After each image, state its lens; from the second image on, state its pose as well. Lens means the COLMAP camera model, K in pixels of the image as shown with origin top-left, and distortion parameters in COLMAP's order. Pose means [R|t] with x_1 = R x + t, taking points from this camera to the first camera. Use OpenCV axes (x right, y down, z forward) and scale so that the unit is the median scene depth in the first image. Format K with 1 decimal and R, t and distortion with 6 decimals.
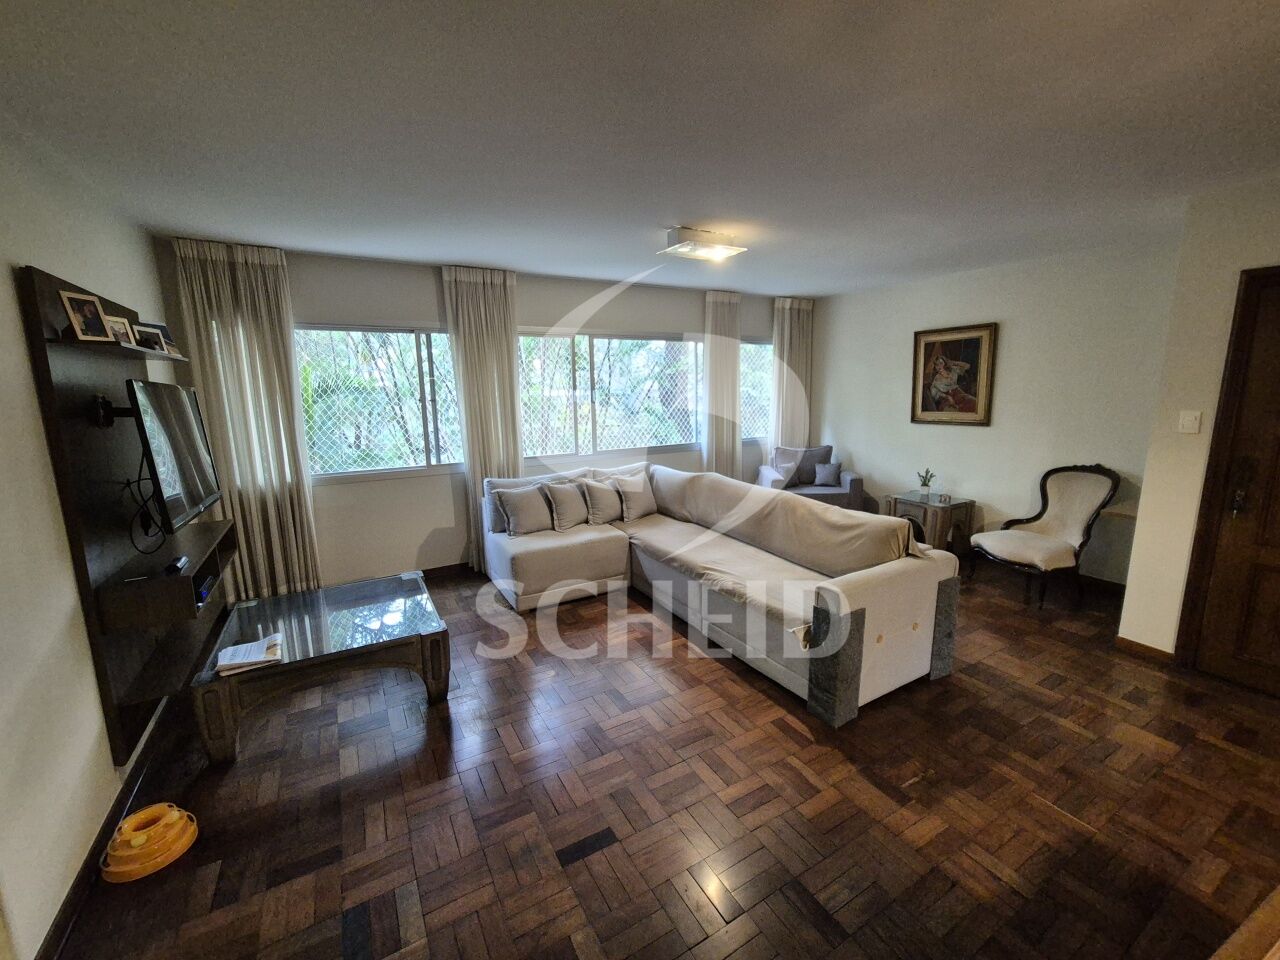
lens RADIAL K [[523.8, 0, 646.6], [0, 523.8, 478.9], [0, 0, 1]] dist [0.003800, -0.000123]
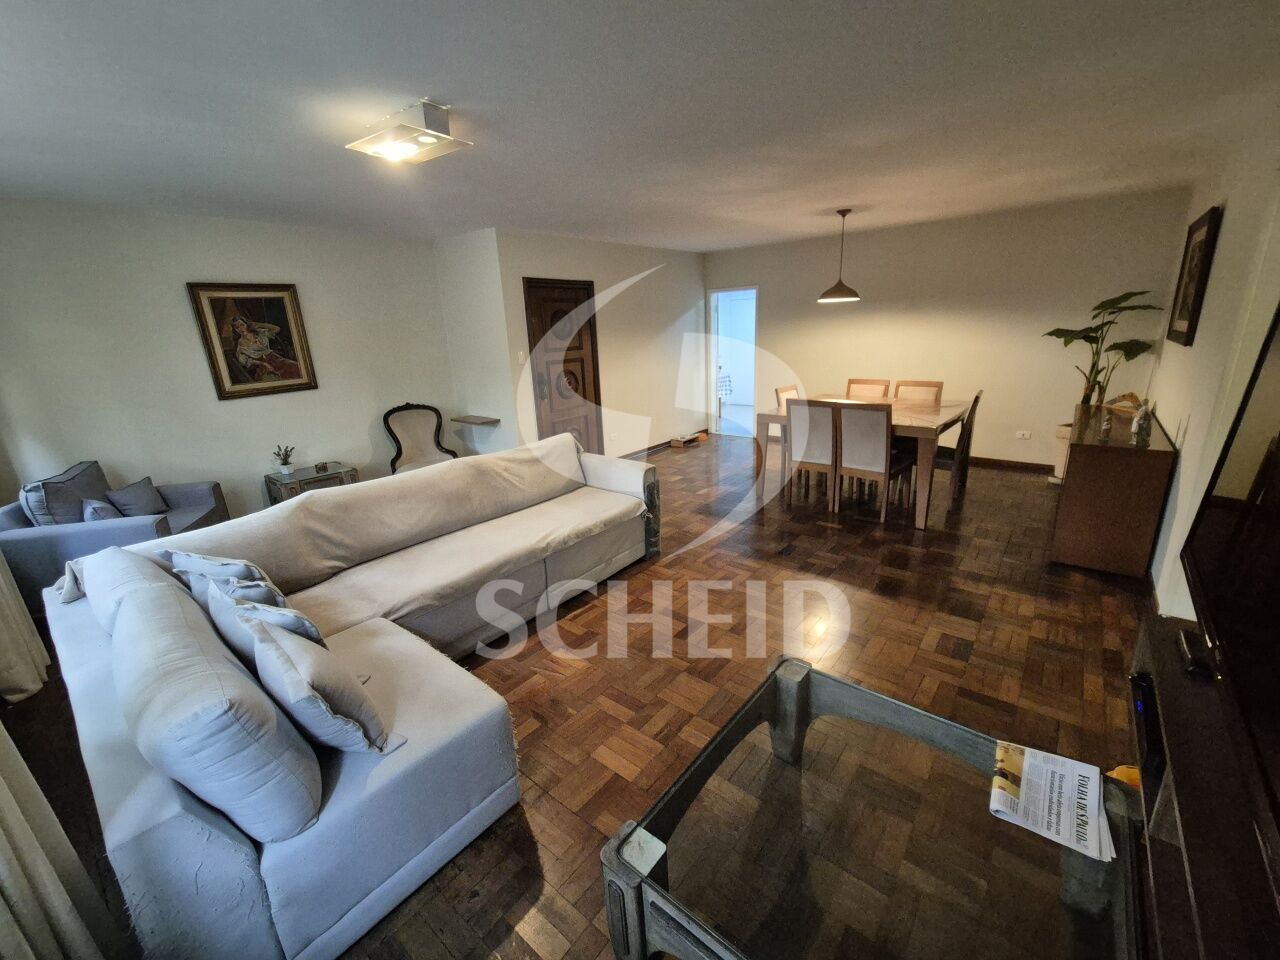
lens RADIAL K [[523.8, 0, 641.7], [0, 523.8, 481.3], [0, 0, 1]] dist [0.003800, -0.000123]
pose [[-0.342896, -0.242771, 0.907460, -0.613633], [0.214009, 0.920435, 0.327109, -0.152919], [-0.914671, 0.306369, -0.263658, 0.856822]]
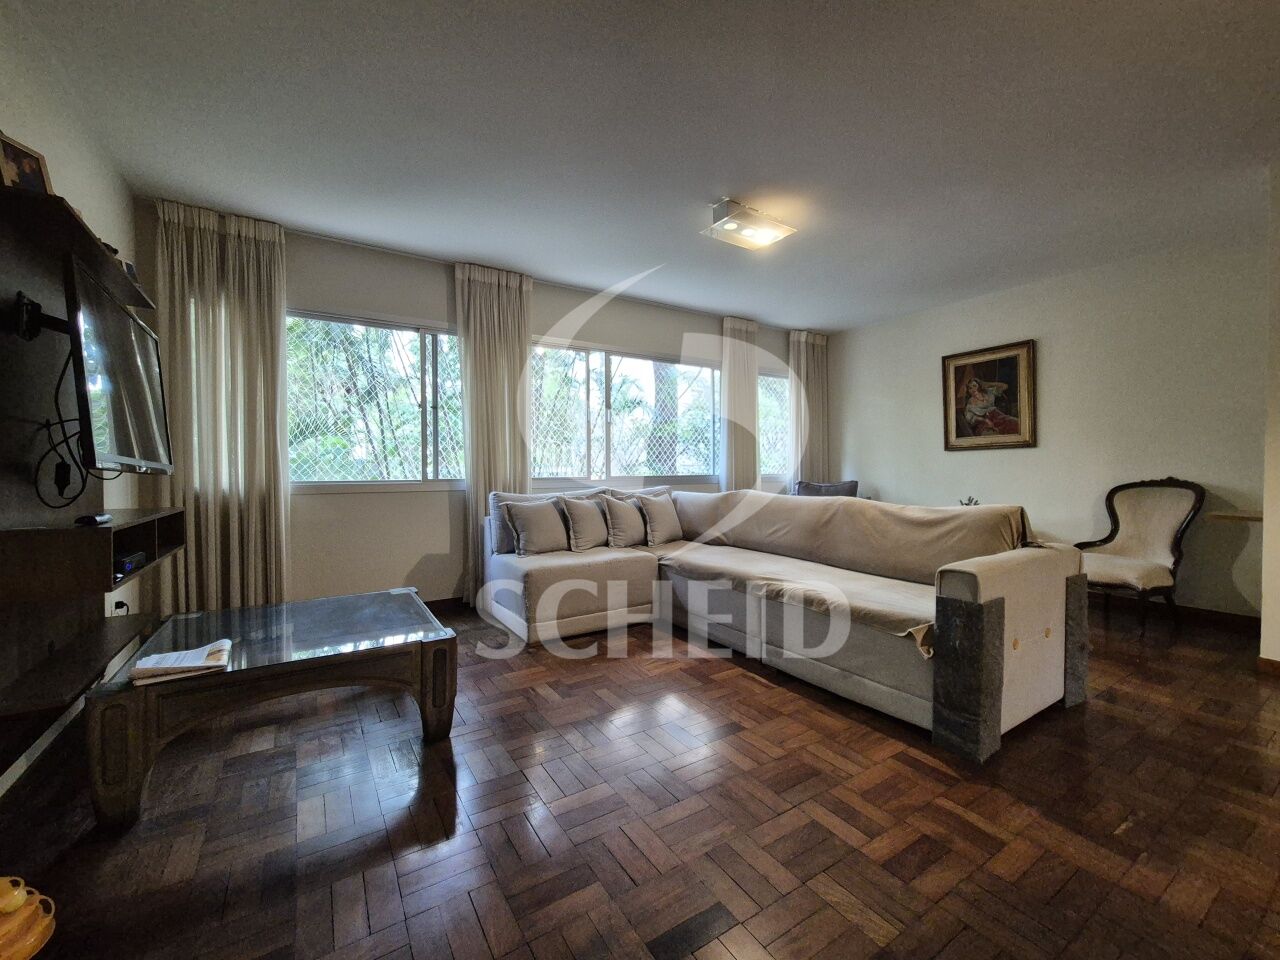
lens RADIAL K [[523.8, 0, 645.1], [0, 523.8, 479.2], [0, 0, 1]] dist [0.003800, -0.000123]
pose [[0.999109, 0.007134, 0.041601, -0.092306], [-0.000452, 0.987364, -0.158467, 0.119584], [-0.042206, 0.158307, 0.986488, 0.133963]]
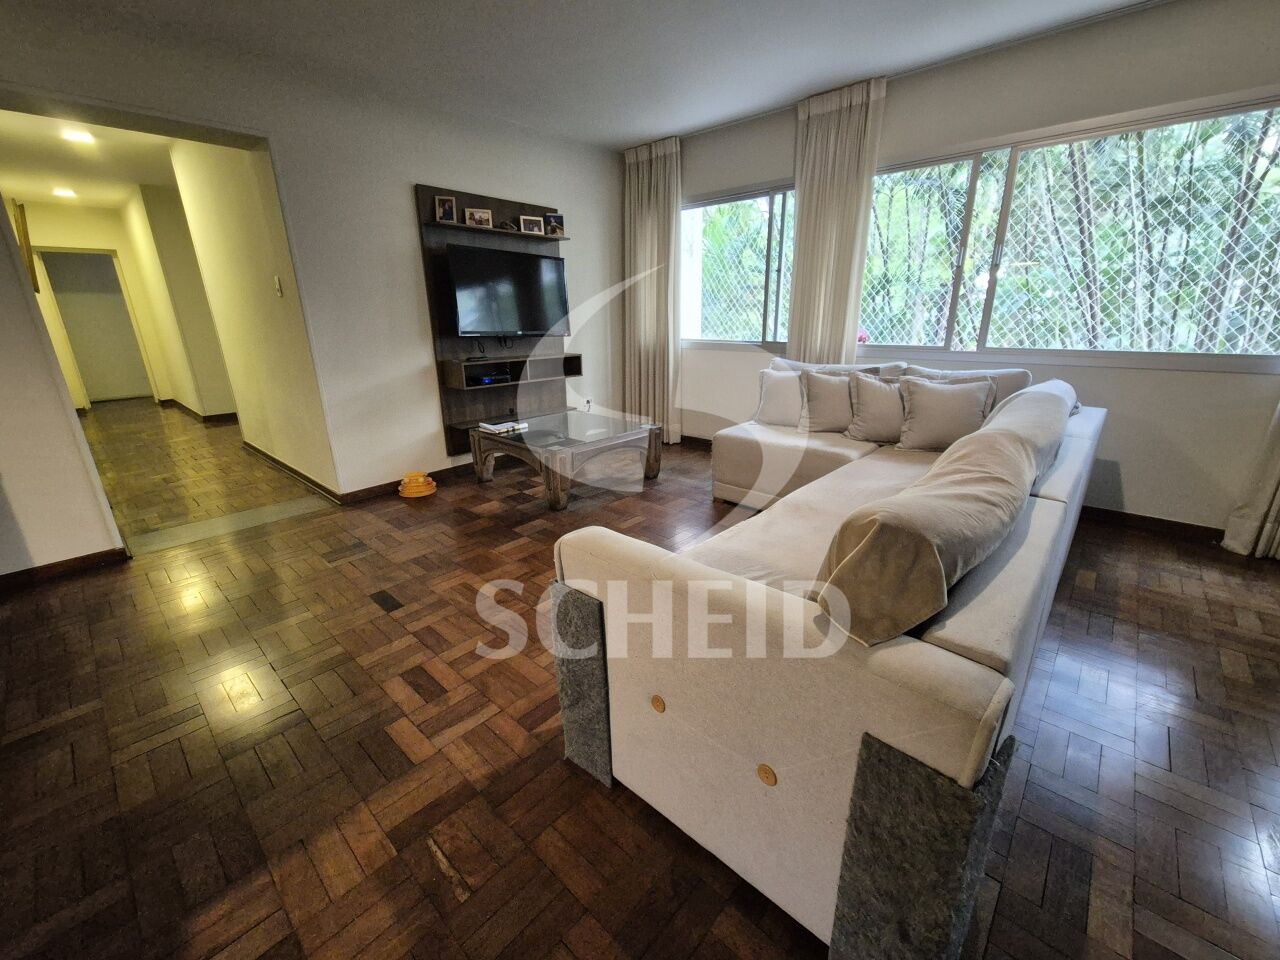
lens RADIAL K [[523.8, 0, 645.4], [0, 523.8, 478.3], [0, 0, 1]] dist [0.003800, -0.000123]
pose [[0.298468, 0.298421, -0.906566, 0.514071], [-0.162043, 0.951915, 0.259999, -0.001680], [0.940563, 0.069301, 0.332473, 0.526358]]
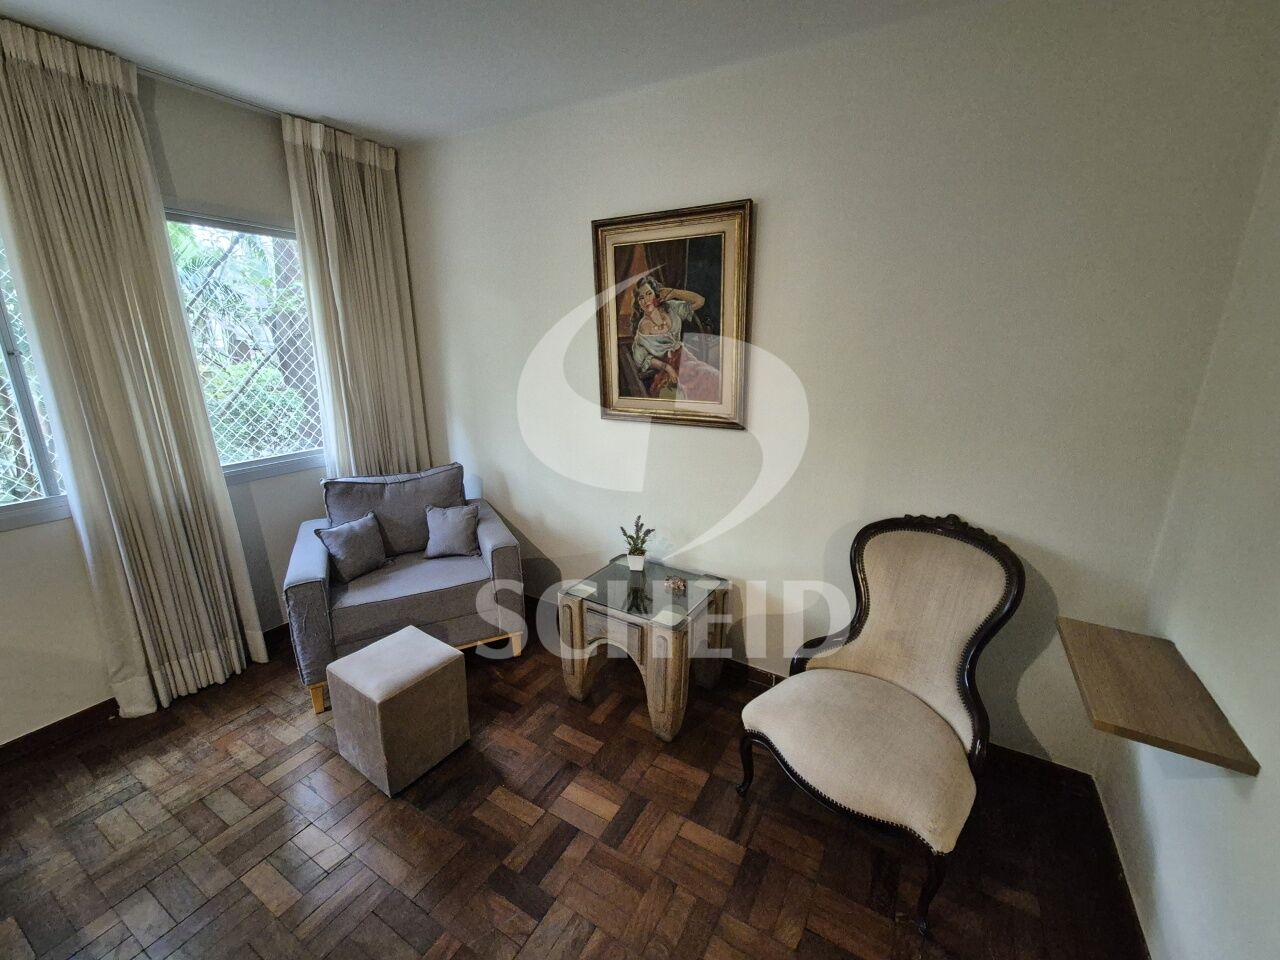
lens RADIAL K [[523.8, 0, 643.6], [0, 523.8, 476.1], [0, 0, 1]] dist [0.003800, -0.000123]
pose [[0.869957, -0.107753, 0.481211, 0.385681], [0.069909, 0.992928, 0.095953, -0.127502], [-0.488147, -0.049834, 0.871337, 0.717285]]
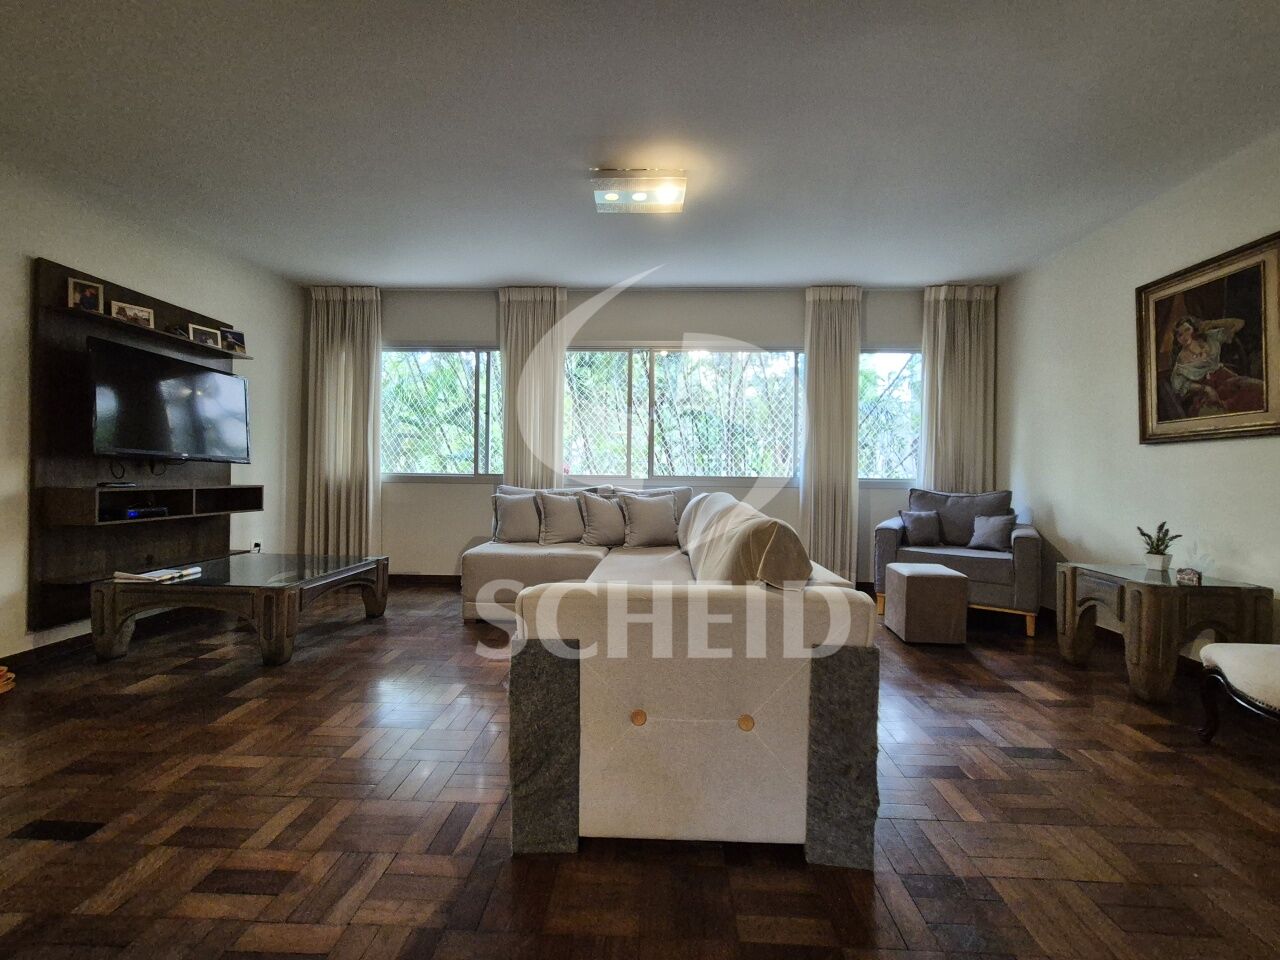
lens RADIAL K [[523.8, 0, 645.3], [0, 523.8, 479.8], [0, 0, 1]] dist [0.003800, -0.000123]
pose [[0.841861, 0.032010, -0.538744, 0.468778], [-0.119153, 0.984631, -0.127689, 0.085886], [0.526376, 0.171689, 0.832737, 0.330601]]
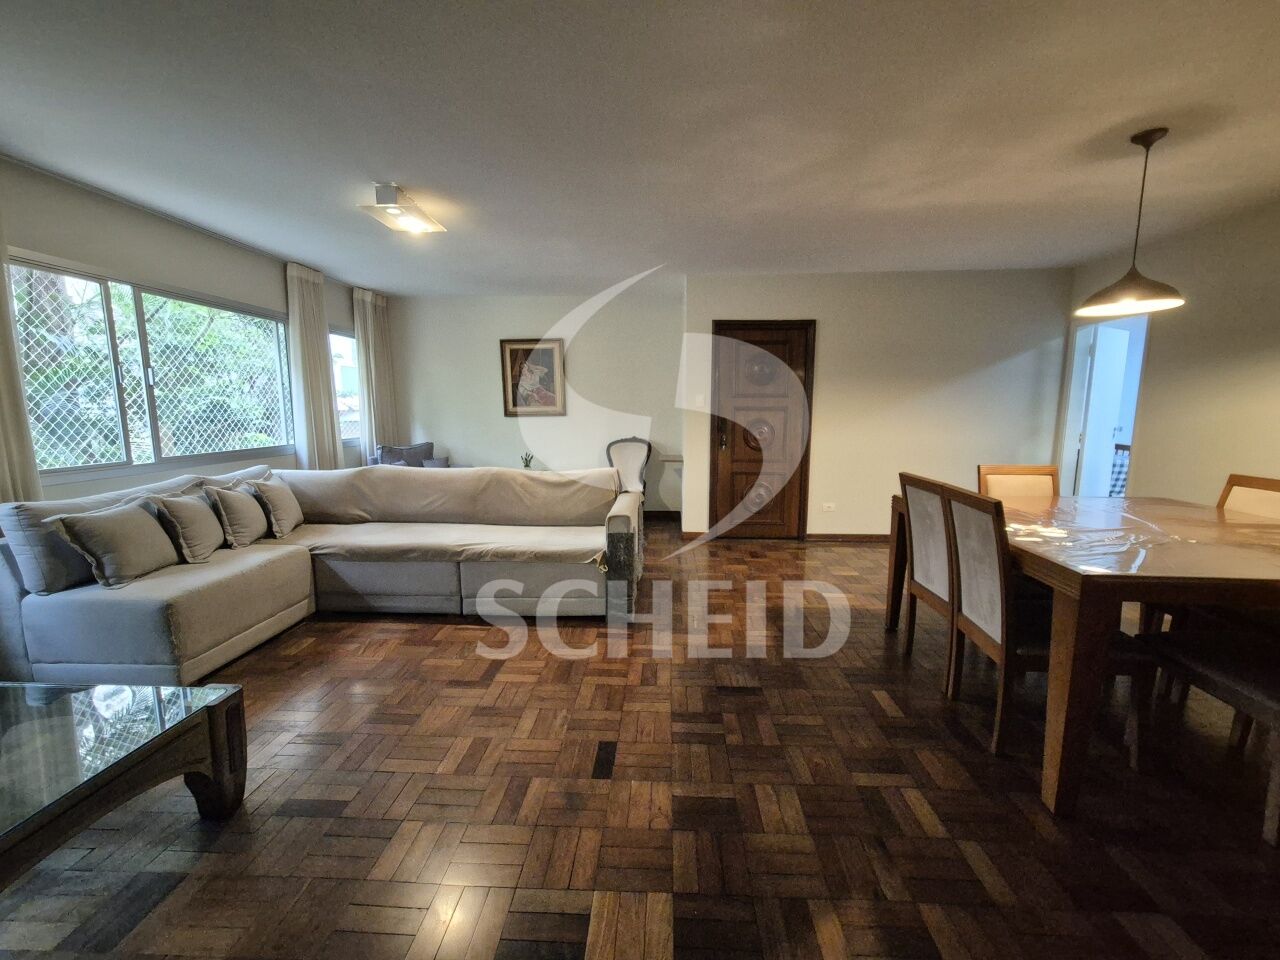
lens RADIAL K [[523.8, 0, 643.1], [0, 523.8, 479.5], [0, 0, 1]] dist [0.003800, -0.000123]
pose [[0.550389, -0.102638, 0.828576, -0.406263], [0.143626, 0.989260, 0.027138, 0.058070], [-0.822462, 0.104068, 0.559219, 0.132197]]
